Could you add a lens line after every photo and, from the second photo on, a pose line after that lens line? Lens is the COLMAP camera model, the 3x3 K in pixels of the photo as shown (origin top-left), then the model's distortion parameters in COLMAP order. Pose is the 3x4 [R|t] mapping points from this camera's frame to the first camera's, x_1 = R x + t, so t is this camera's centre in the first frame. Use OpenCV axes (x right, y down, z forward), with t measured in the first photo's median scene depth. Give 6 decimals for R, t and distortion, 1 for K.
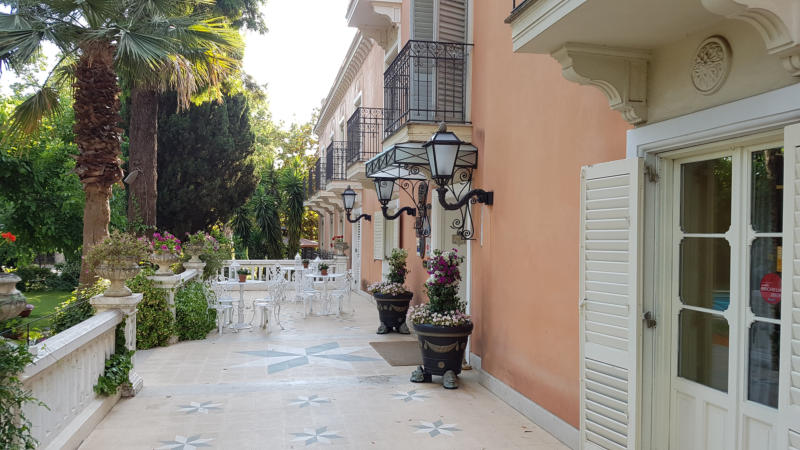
lens RADIAL K [[592.4, 0, 383.7], [0, 592.4, 227.9], [0, 0, 1]] dist [0.173991, -0.266265]
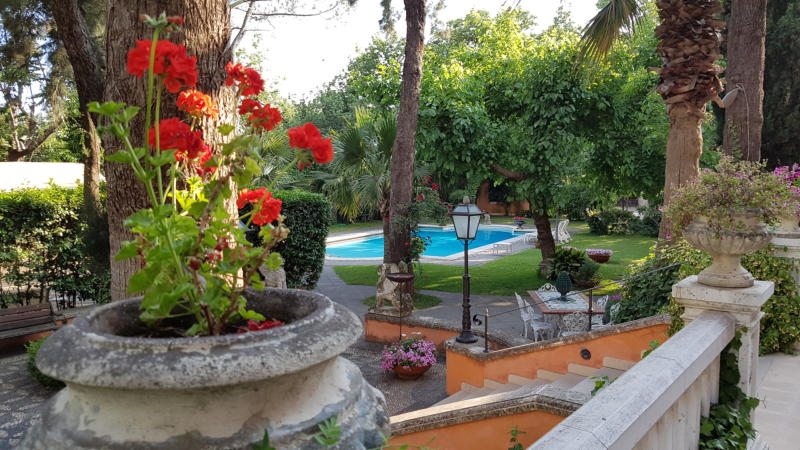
lens RADIAL K [[592.4, 0, 383.7], [0, 592.4, 227.9], [0, 0, 1]] dist [0.173991, -0.266265]
pose [[0.625762, 0.052835, -0.778222, -0.118066], [0.020478, 0.996247, 0.084104, 0.007825], [0.779745, -0.068565, 0.622332, 0.244714]]
